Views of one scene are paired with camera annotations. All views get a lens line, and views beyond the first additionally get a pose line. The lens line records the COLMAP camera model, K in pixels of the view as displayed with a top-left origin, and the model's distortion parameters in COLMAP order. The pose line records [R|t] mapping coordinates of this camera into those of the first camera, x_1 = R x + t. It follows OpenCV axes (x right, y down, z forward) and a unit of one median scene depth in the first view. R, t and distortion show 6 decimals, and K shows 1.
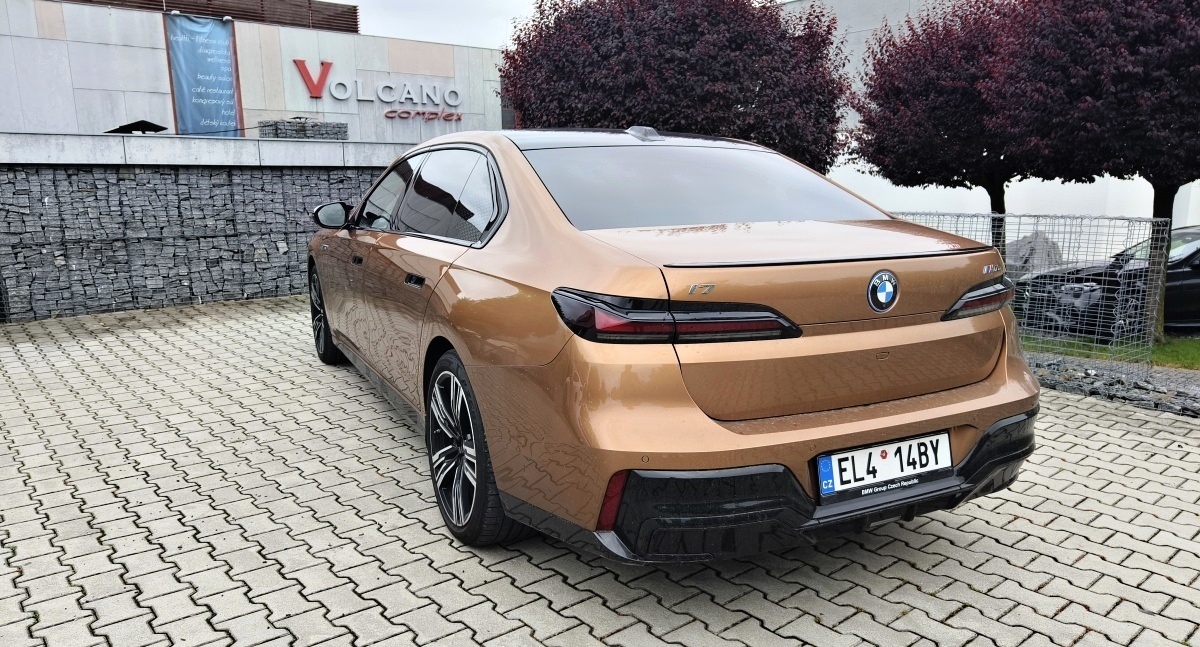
lens RADIAL K [[767.4, 0, 578.2], [0, 767.4, 324.3], [0, 0, 1]] dist [-0.001164, -0.001032]
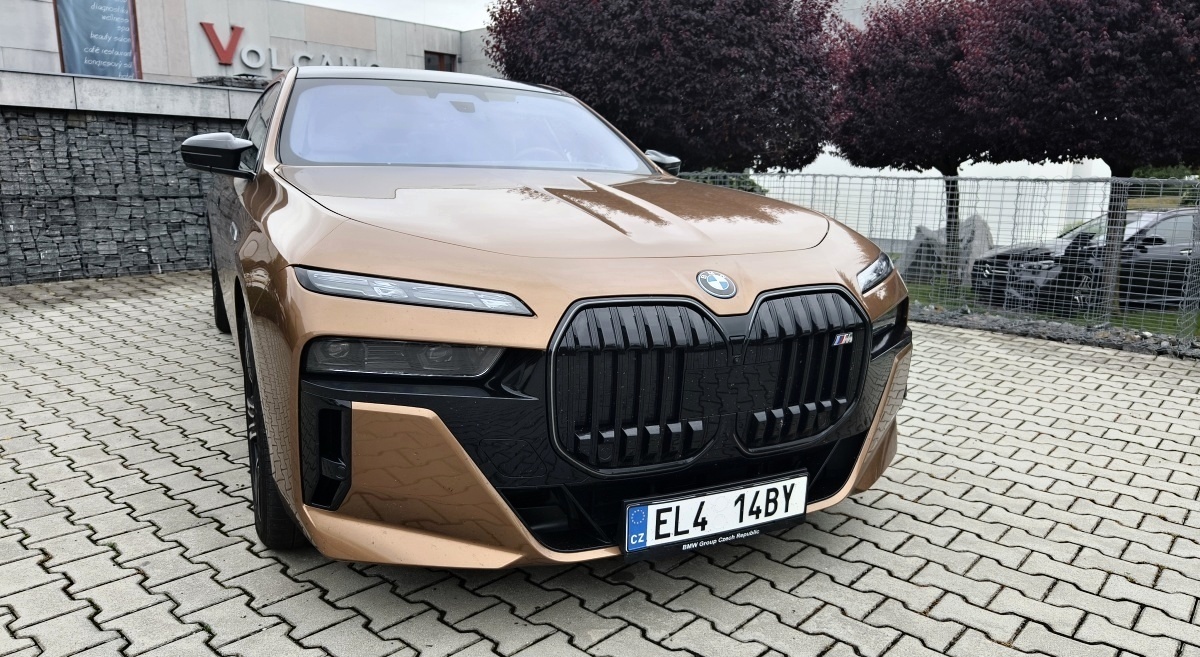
lens RADIAL K [[775.0, 0, 599.4], [0, 775.0, 310.5], [0, 0, 1]] dist [-0.001564, -0.003096]
pose [[0.990031, -0.002835, 0.140822, -0.120745], [0.003141, 0.999993, -0.001950, 0.019300], [-0.140815, 0.002373, 0.990033, 0.051978]]
